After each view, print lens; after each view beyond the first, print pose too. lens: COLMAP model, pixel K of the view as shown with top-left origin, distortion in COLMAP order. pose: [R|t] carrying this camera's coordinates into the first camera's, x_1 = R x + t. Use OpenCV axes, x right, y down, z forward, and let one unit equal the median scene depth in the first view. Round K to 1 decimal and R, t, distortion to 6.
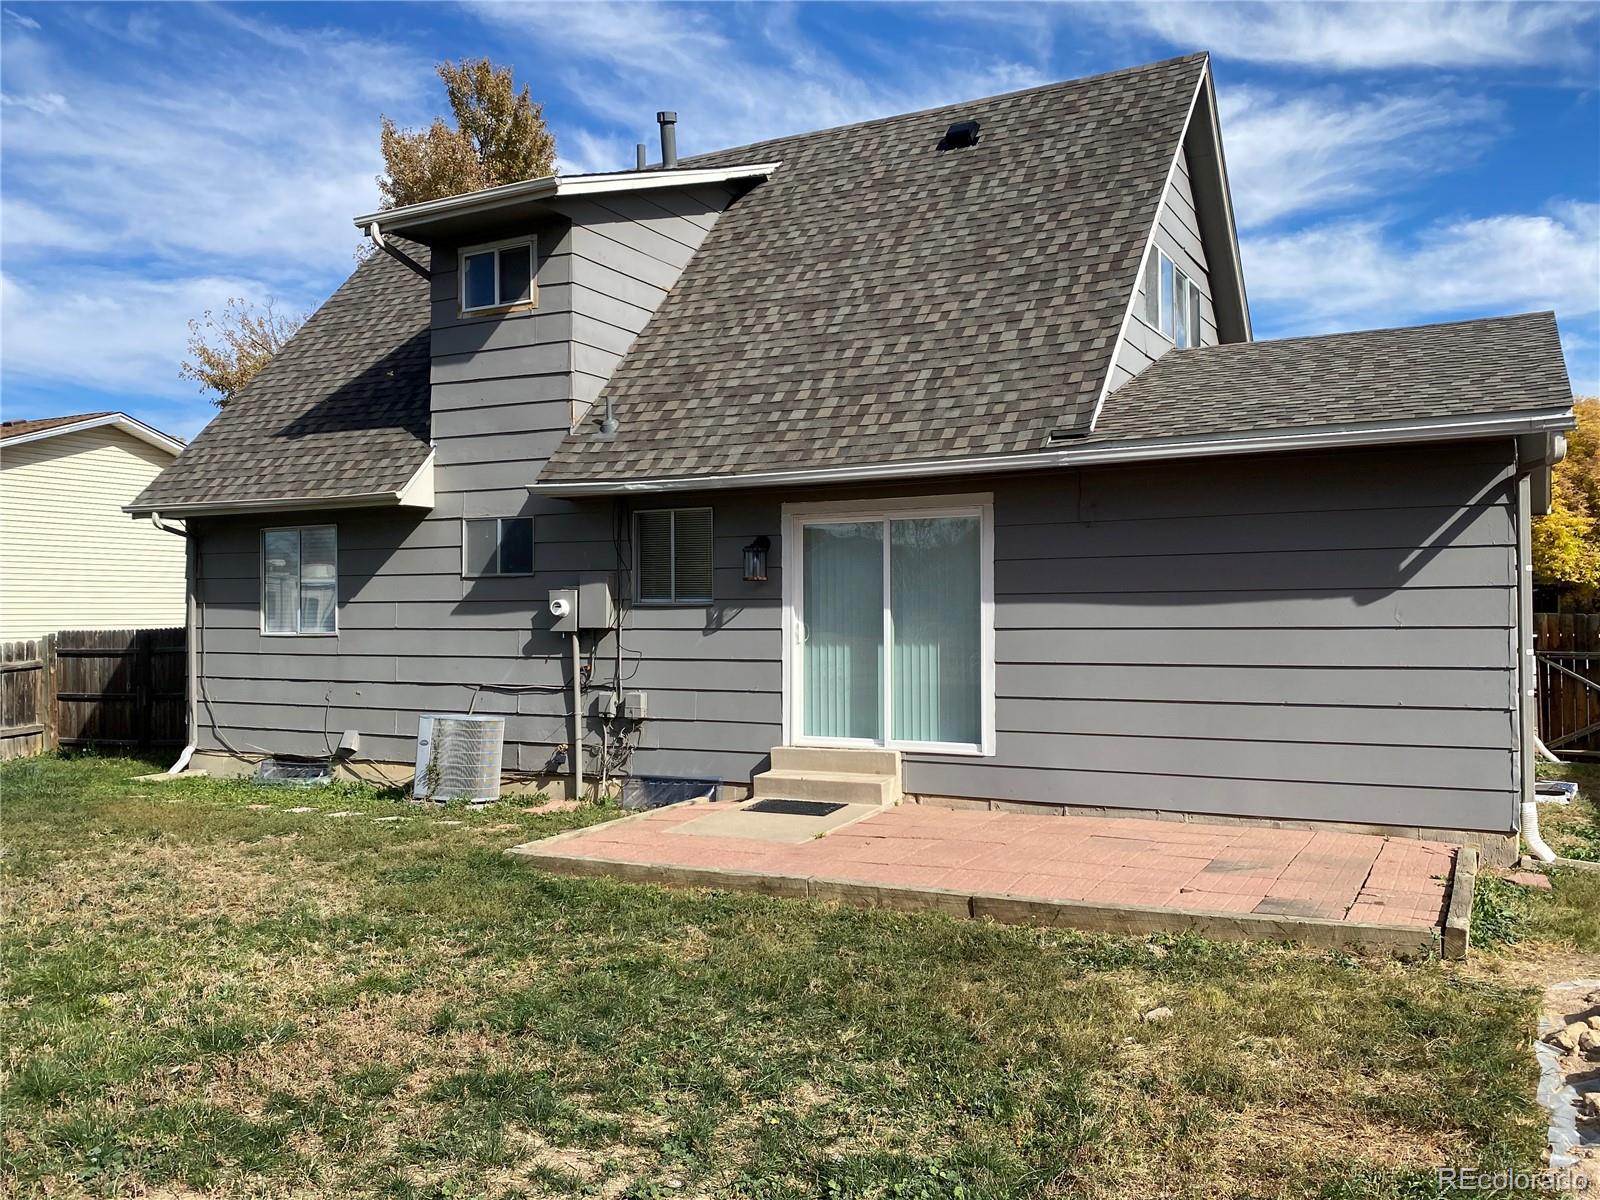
lens RADIAL K [[1338.8, 0, 800.0], [0, 1338.8, 600.0], [0, 0, 1]] dist [0.008215, 0.001173]
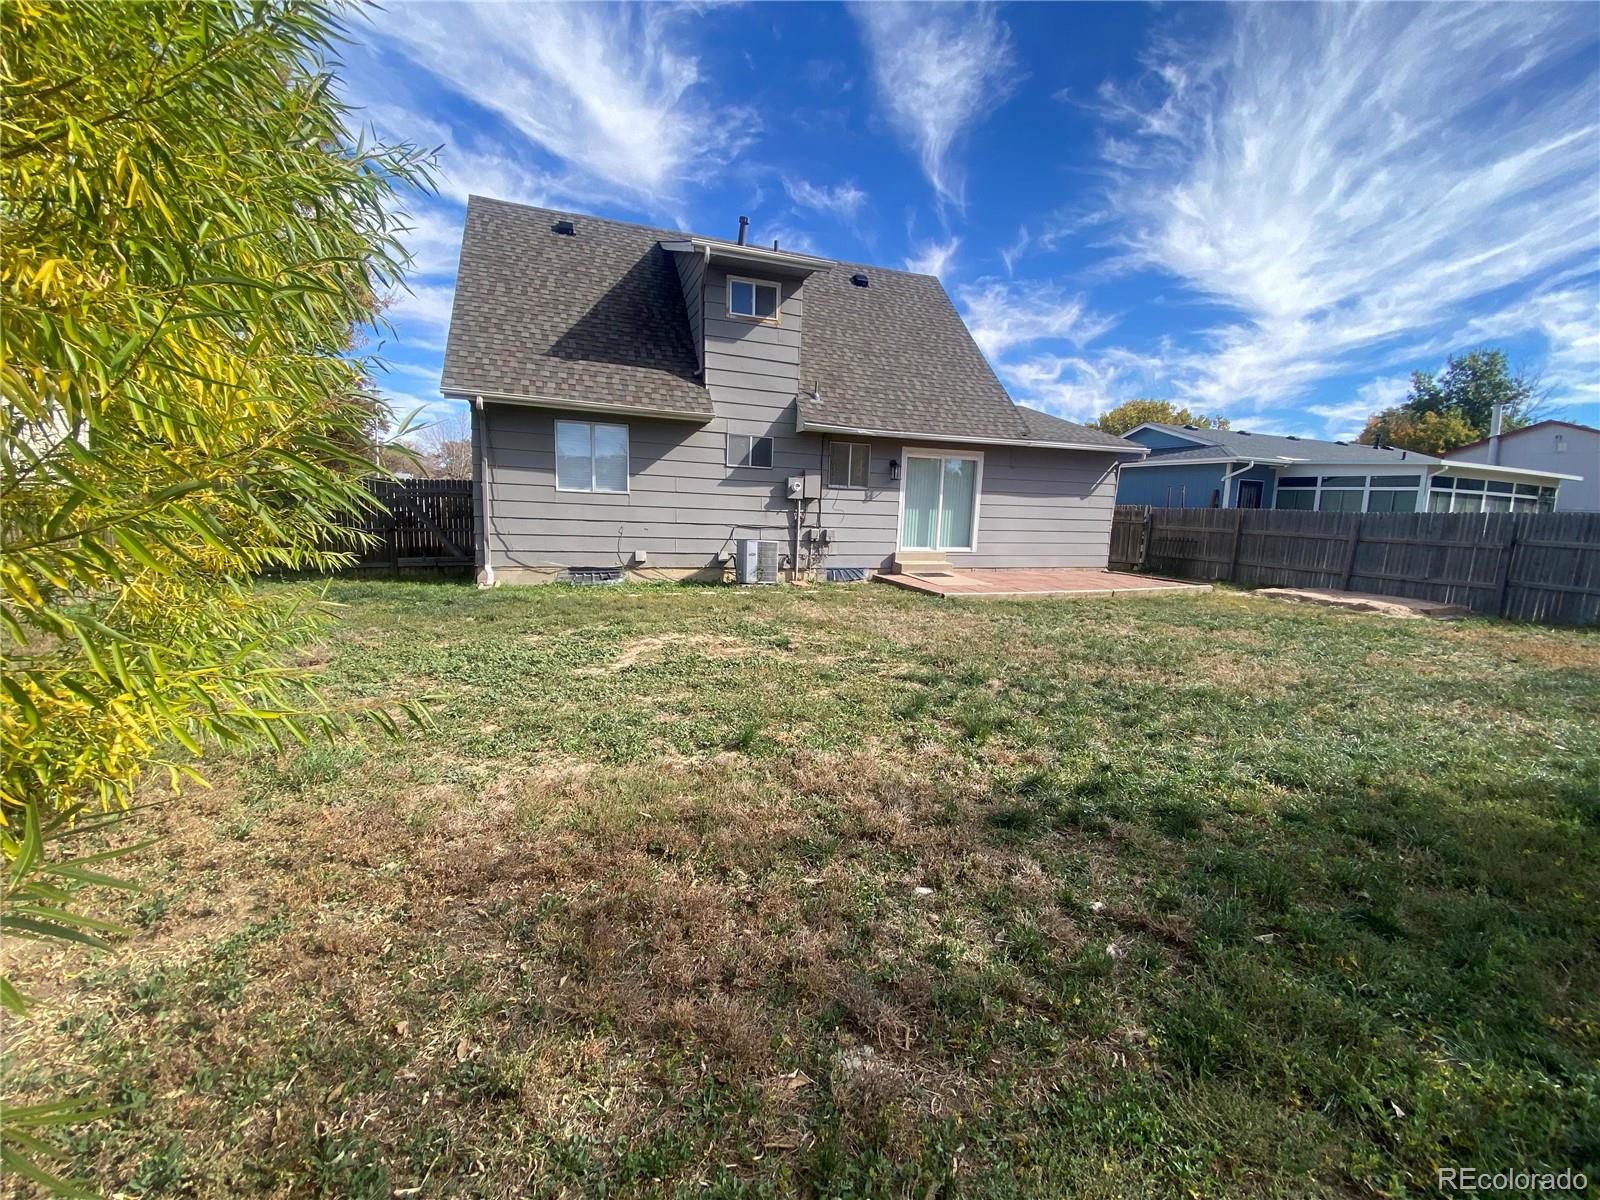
lens RADIAL K [[637.5, 0, 800.0], [0, 637.5, 600.0], [0, 0, 1]] dist [0.074330, -0.000004]
pose [[0.676703, -0.062613, 0.733589, -0.888738], [-0.037460, 0.992159, 0.119237, 0.060534], [-0.735302, -0.108169, 0.669051, 0.329268]]
